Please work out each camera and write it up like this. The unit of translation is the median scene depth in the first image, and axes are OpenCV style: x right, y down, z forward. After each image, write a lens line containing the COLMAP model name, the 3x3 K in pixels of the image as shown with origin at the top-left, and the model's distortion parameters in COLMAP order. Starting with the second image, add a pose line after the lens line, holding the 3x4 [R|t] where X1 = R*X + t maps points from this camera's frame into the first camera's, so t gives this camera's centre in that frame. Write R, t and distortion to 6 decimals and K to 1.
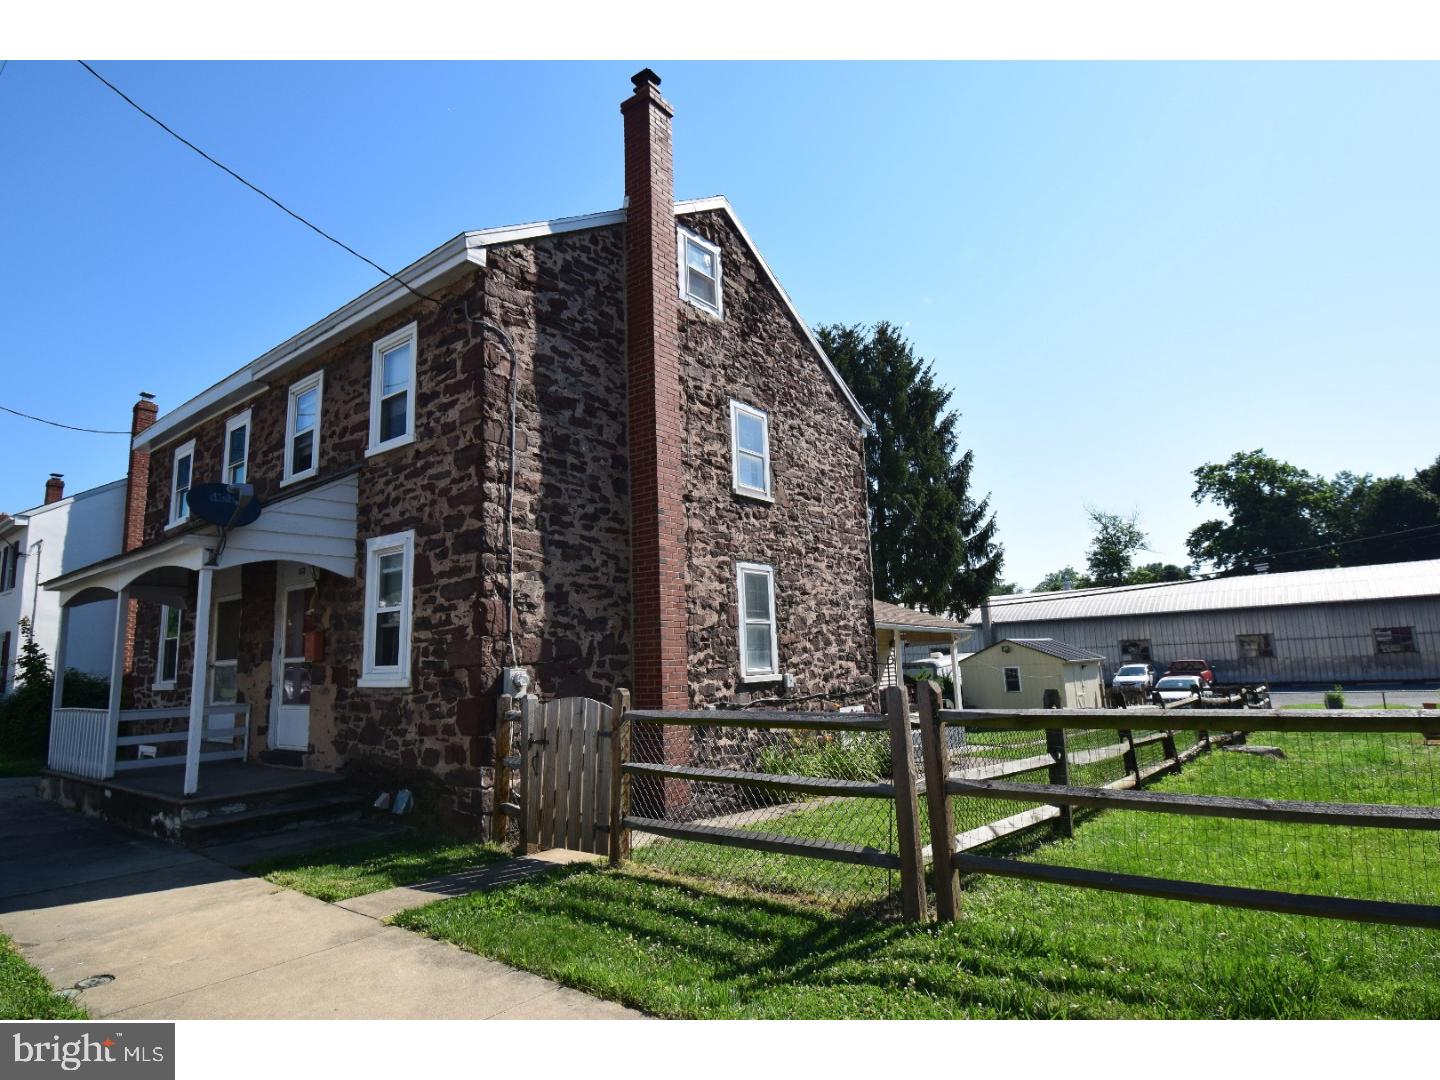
lens RADIAL K [[781.7, 0, 715.5], [0, 781.7, 538.0], [0, 0, 1]] dist [0.005345, -0.021605]
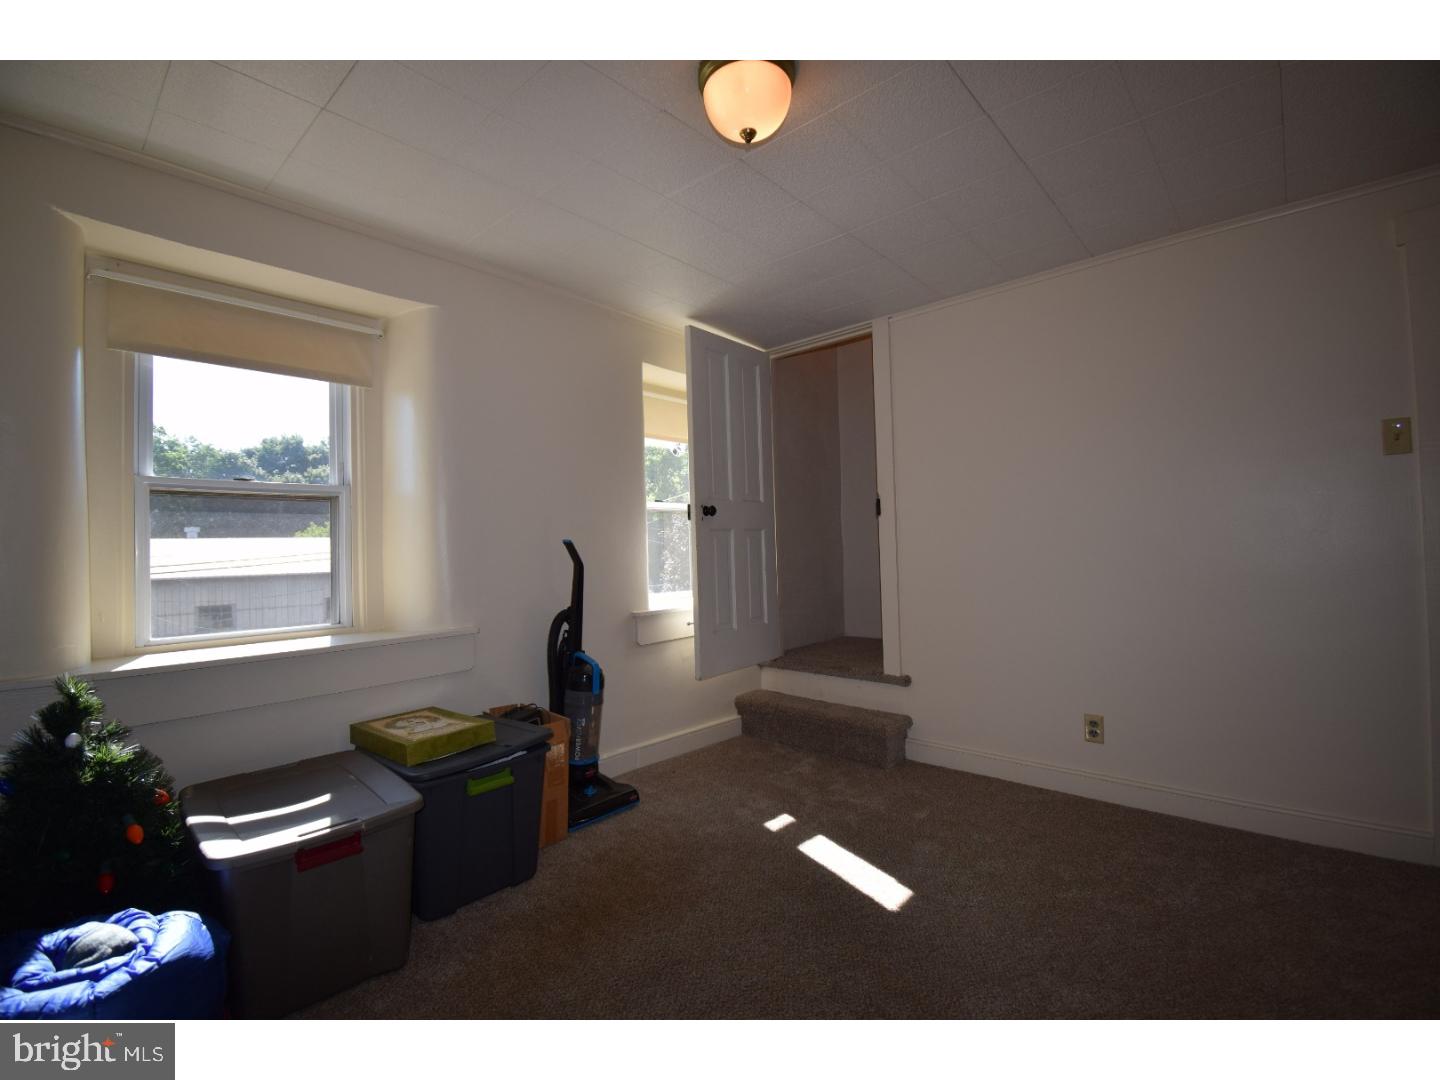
lens RADIAL K [[636.7, 0, 727.1], [0, 636.7, 537.8], [0, 0, 1]] dist [0.004639, -0.017770]
pose [[0.065810, 0.048663, 0.996645, -0.212927], [-0.129282, 0.990807, -0.039841, -0.039945], [-0.989422, -0.126227, 0.071496, 1.260301]]
